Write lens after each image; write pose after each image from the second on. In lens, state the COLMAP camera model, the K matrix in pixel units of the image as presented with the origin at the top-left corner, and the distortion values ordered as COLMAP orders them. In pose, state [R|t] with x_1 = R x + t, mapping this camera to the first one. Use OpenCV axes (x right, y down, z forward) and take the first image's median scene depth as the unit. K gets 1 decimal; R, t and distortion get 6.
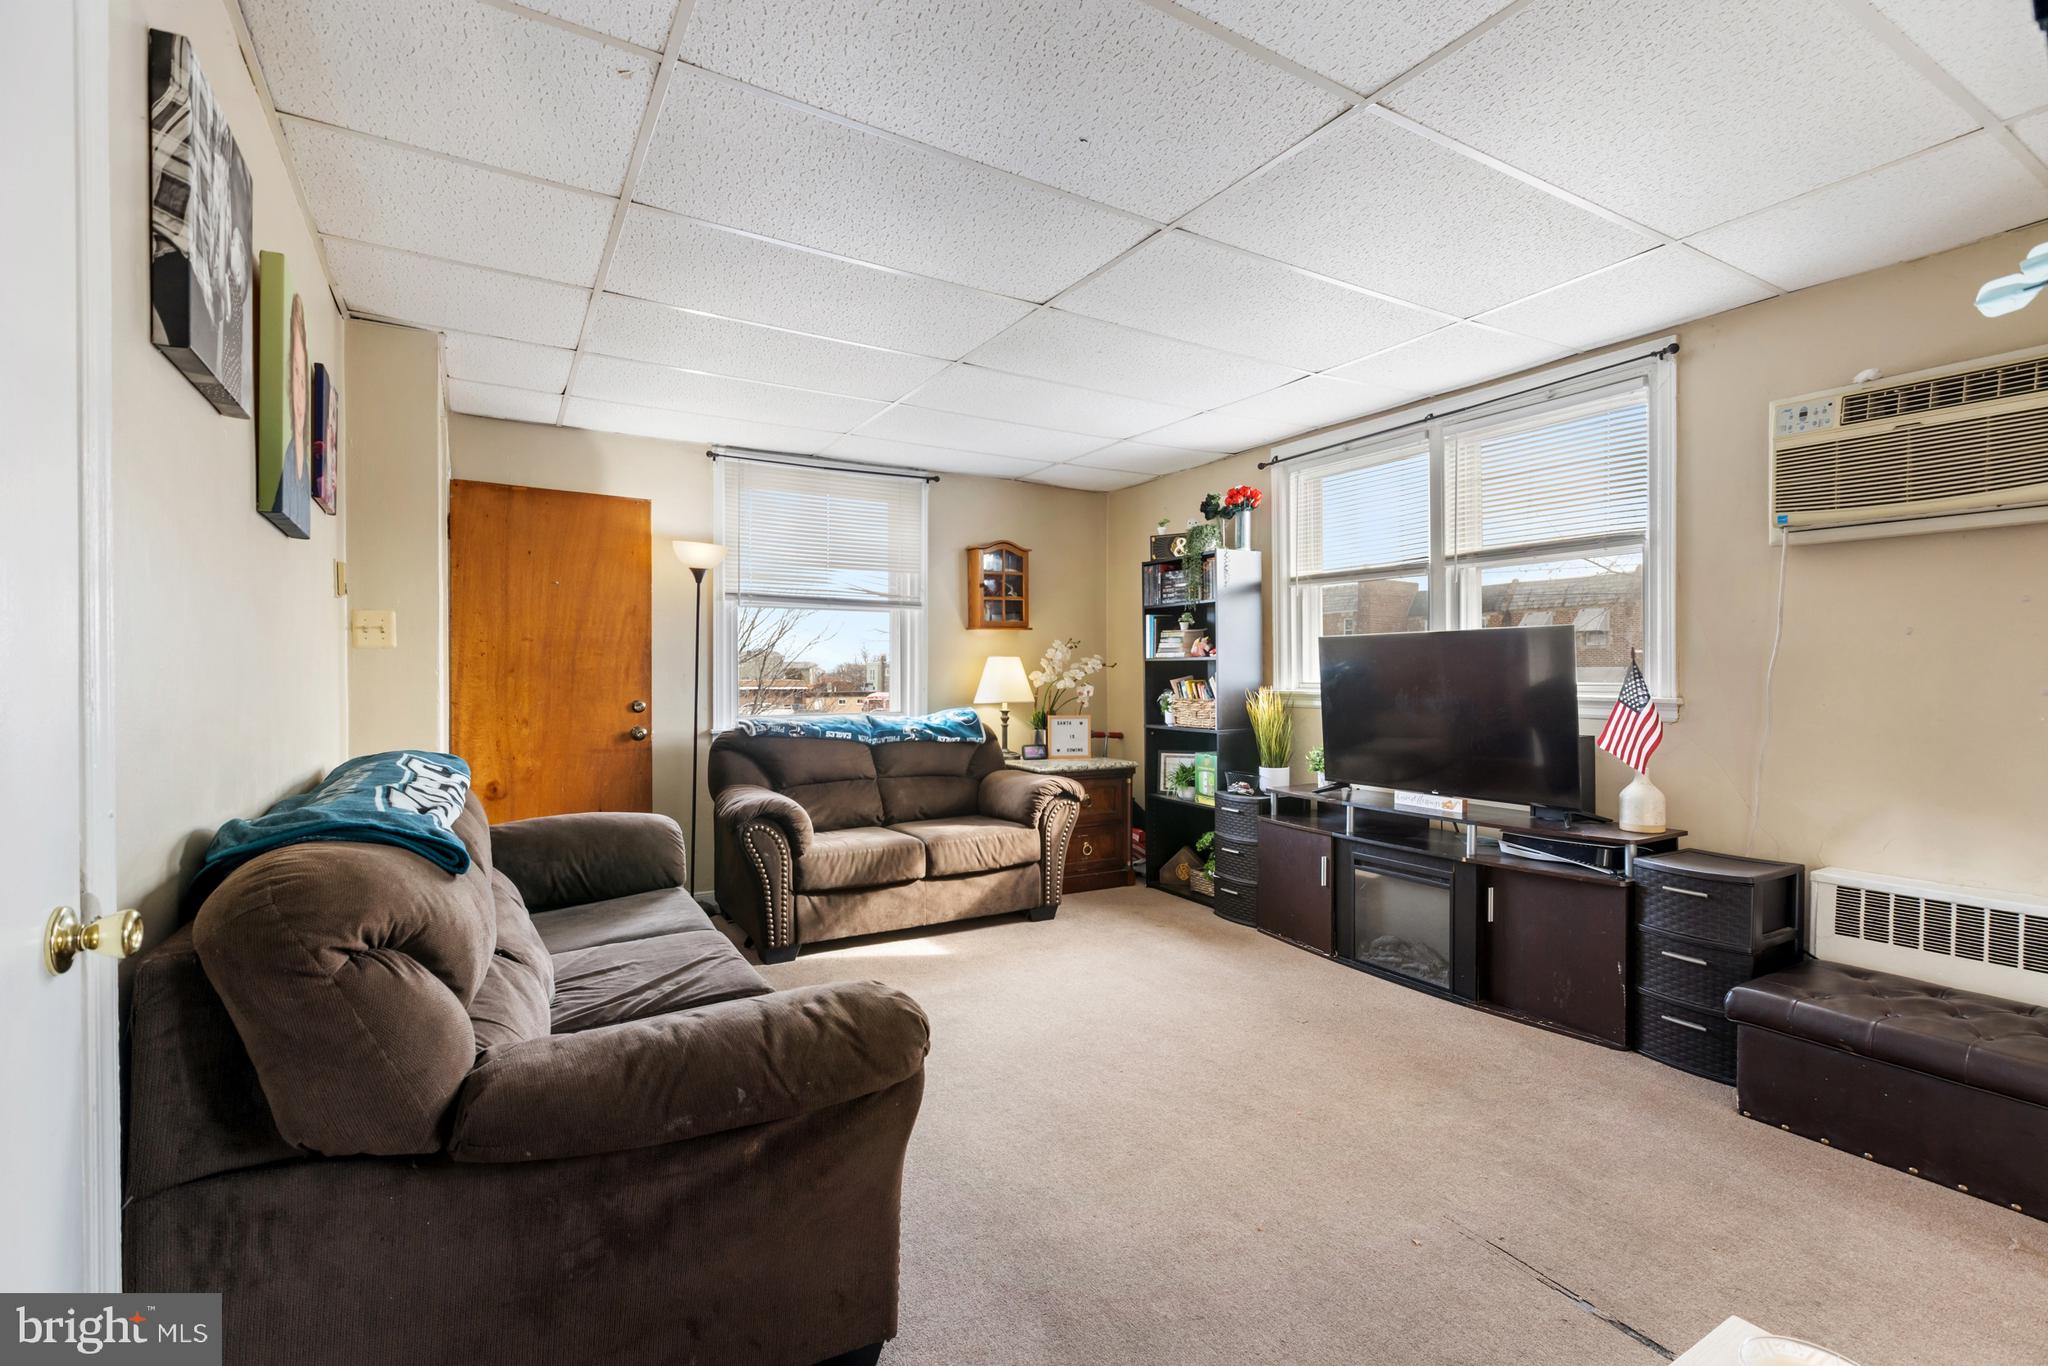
lens RADIAL K [[914.8, 0, 1018.4], [0, 914.8, 672.6], [0, 0, 1]] dist [-0.004269, -0.000436]
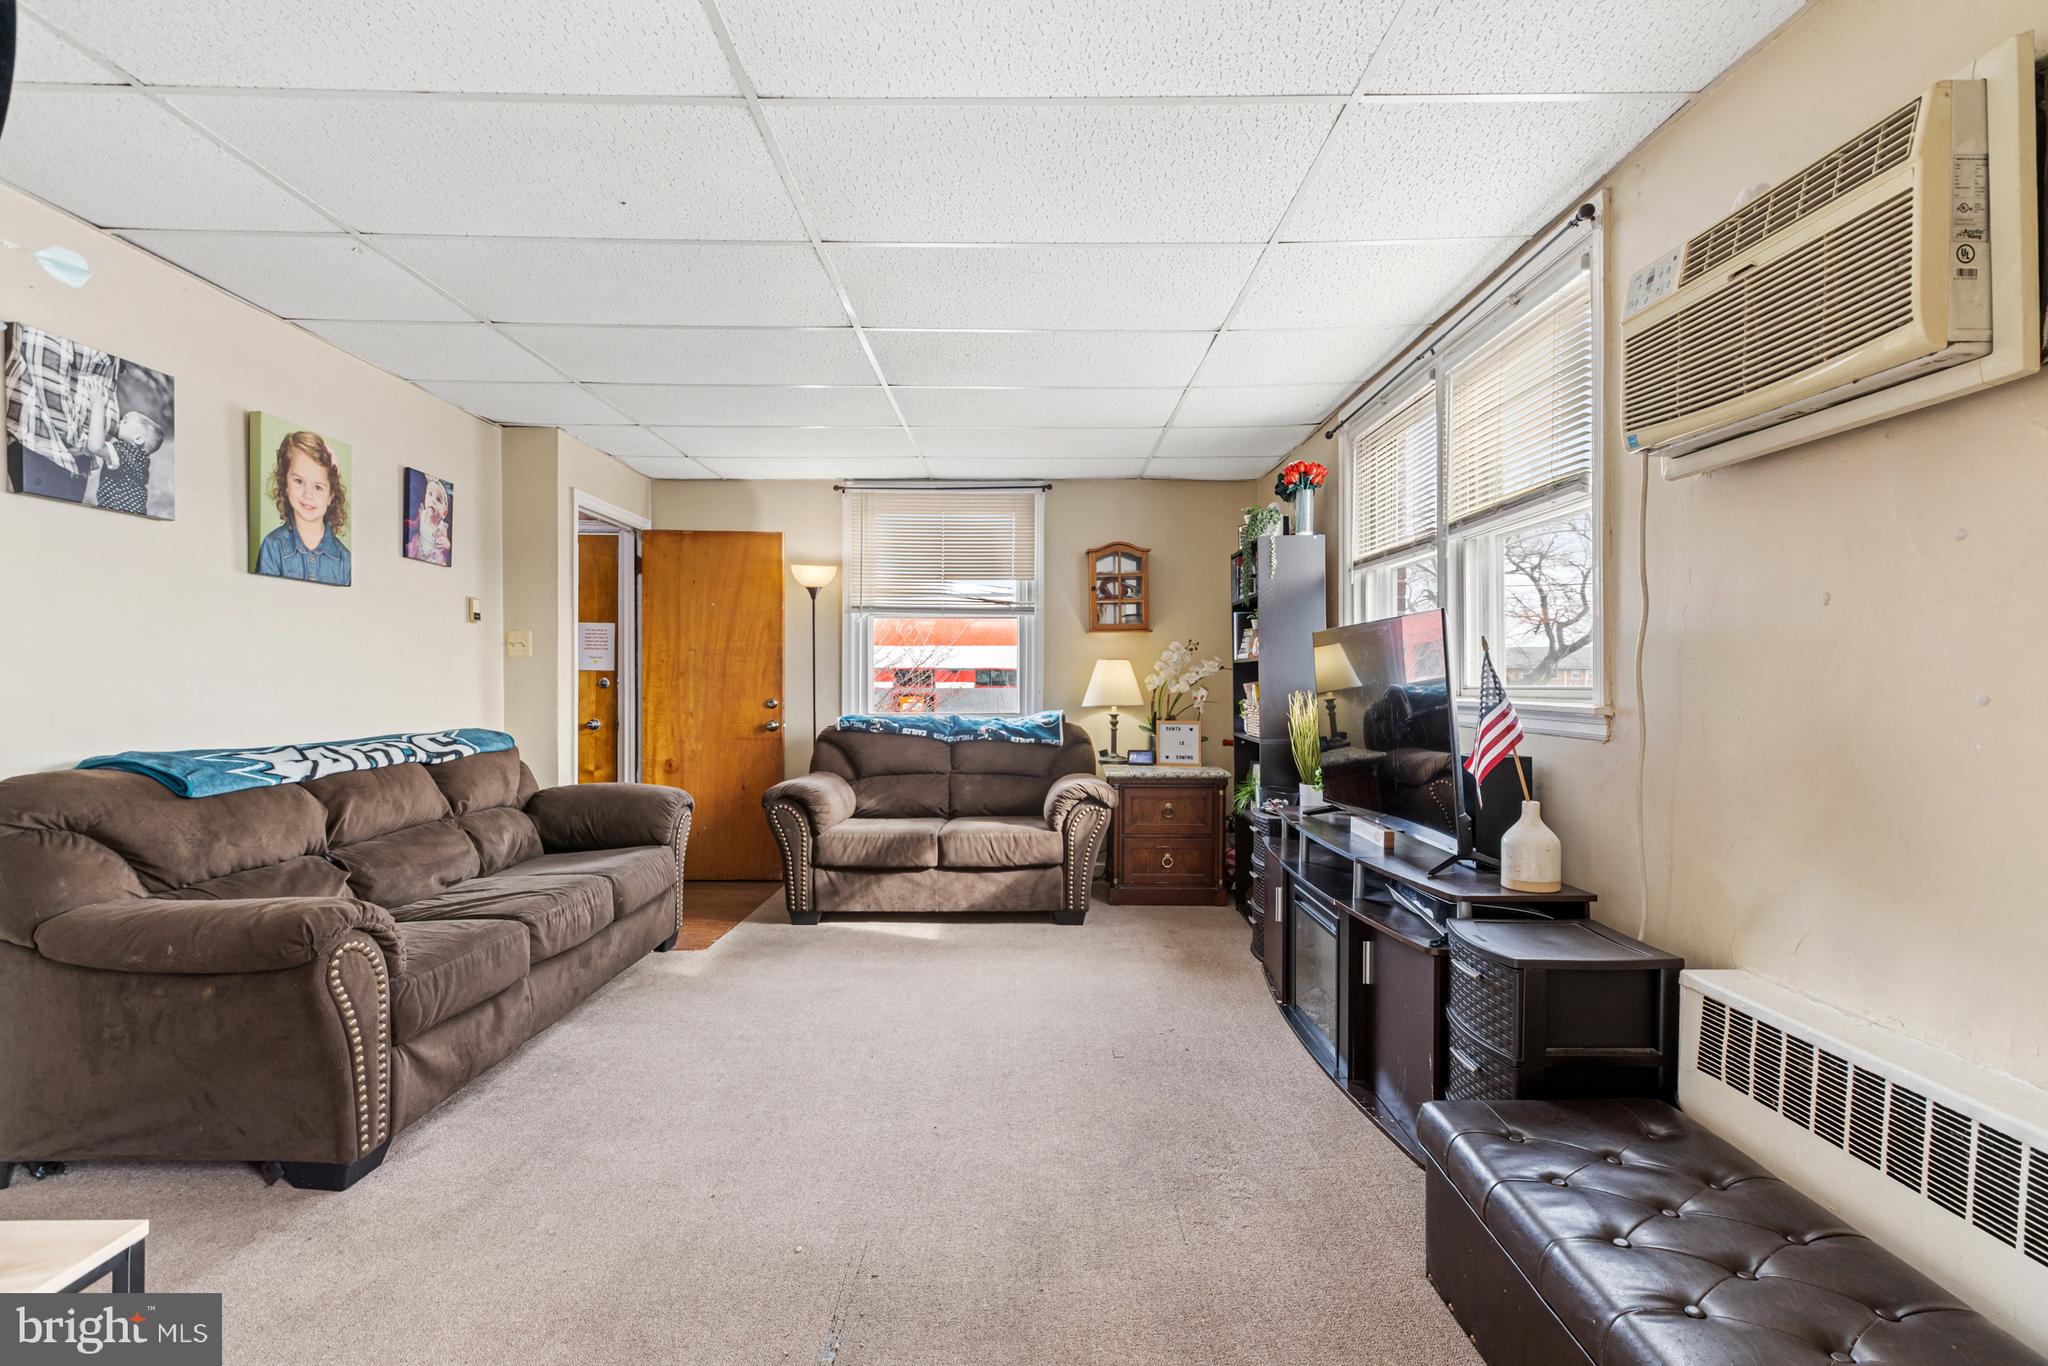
lens RADIAL K [[918.4, 0, 1024.0], [0, 918.4, 683.0], [0, 0, 1]] dist [0.001452, 0.000370]
pose [[0.864820, 0.001882, -0.502078, 0.488718], [0.000059, 0.999993, 0.003849, 0.004978], [0.502081, -0.003358, 0.864814, 0.115086]]
